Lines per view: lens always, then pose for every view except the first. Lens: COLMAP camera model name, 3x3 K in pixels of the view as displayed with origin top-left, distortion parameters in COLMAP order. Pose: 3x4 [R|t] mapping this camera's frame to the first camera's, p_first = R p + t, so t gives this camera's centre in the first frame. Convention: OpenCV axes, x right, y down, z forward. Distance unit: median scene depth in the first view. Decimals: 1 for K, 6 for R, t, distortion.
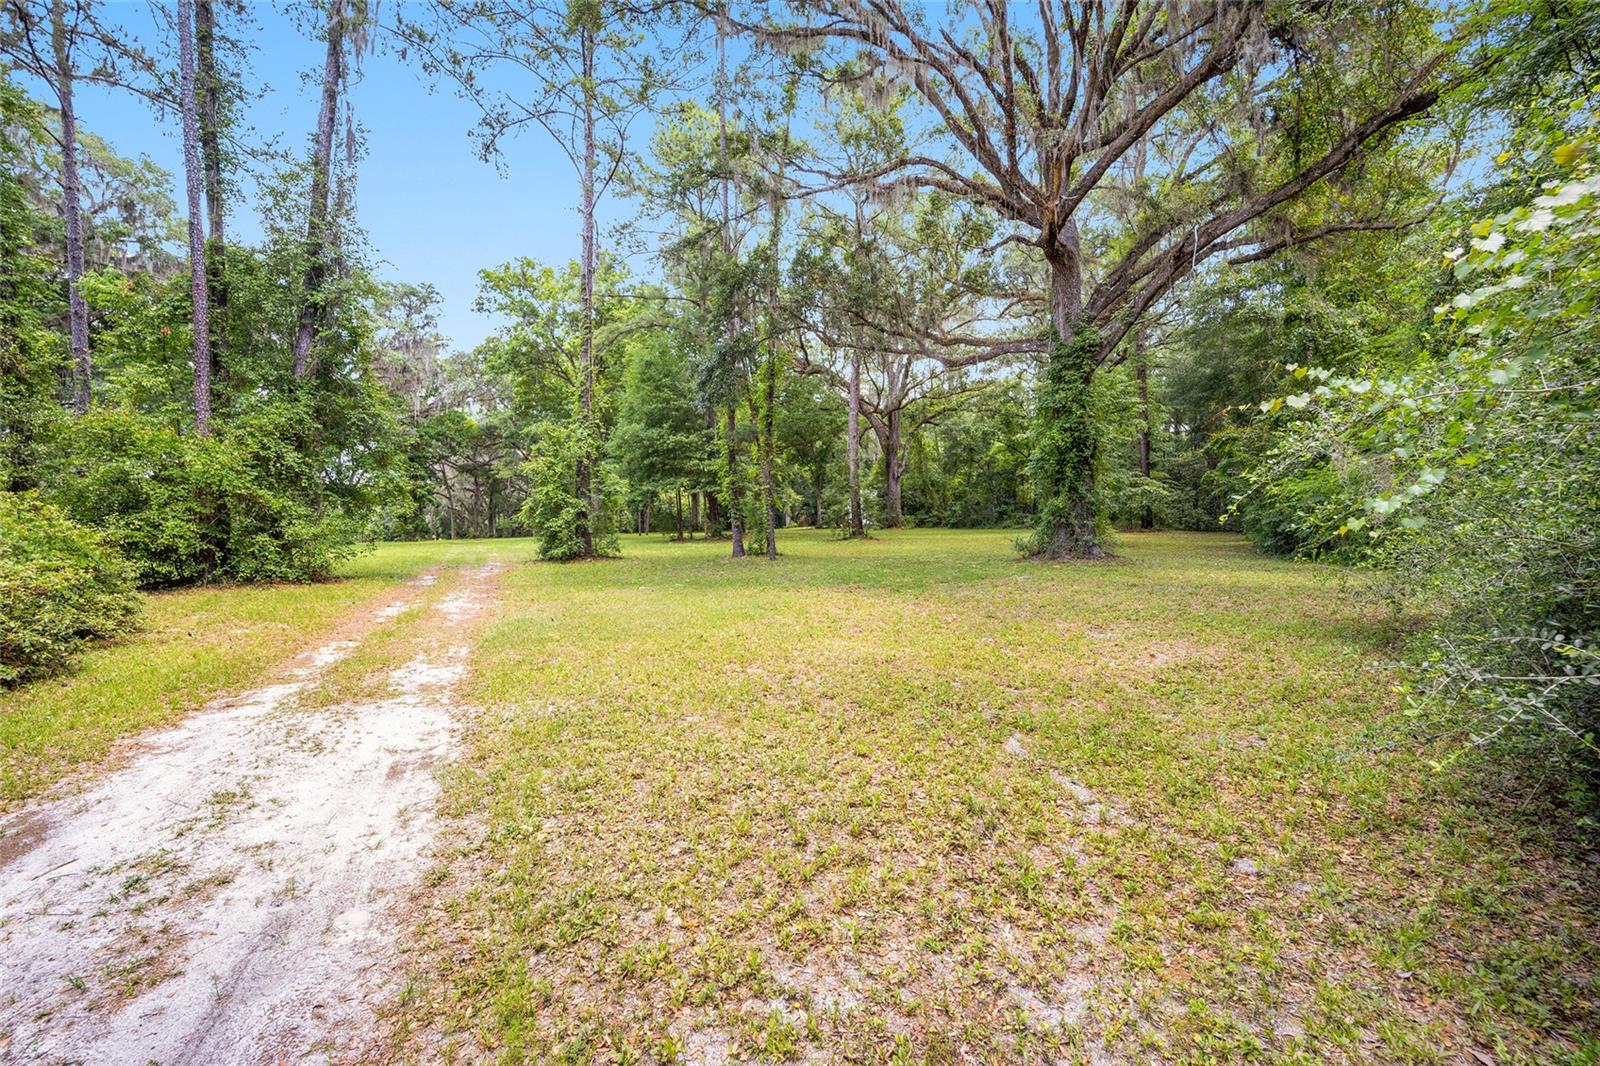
lens RADIAL K [[643.6, 0, 802.8], [0, 643.6, 529.3], [0, 0, 1]] dist [-0.021222, -0.000123]
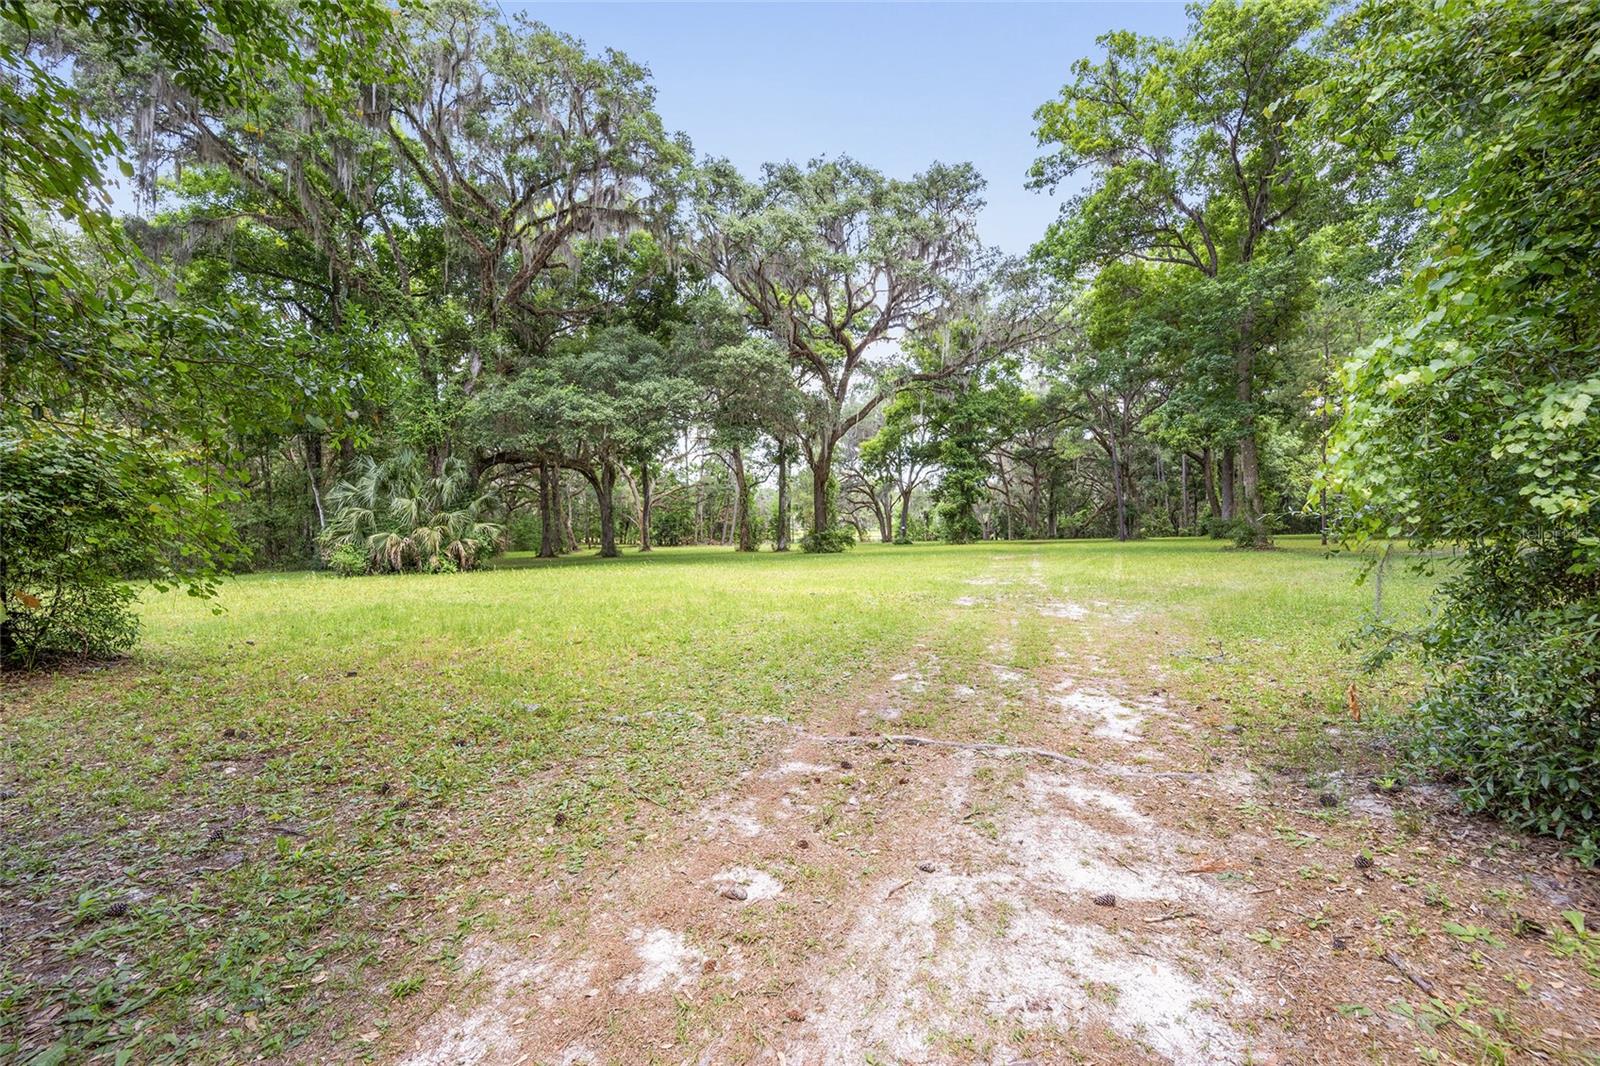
lens RADIAL K [[643.6, 0, 801.3], [0, 643.6, 528.5], [0, 0, 1]] dist [-0.021222, -0.000123]
pose [[0.680190, 0.006968, -0.733002, -0.120749], [-0.005861, 0.999975, 0.004068, -0.002654], [0.733012, 0.001529, 0.680214, 0.242247]]
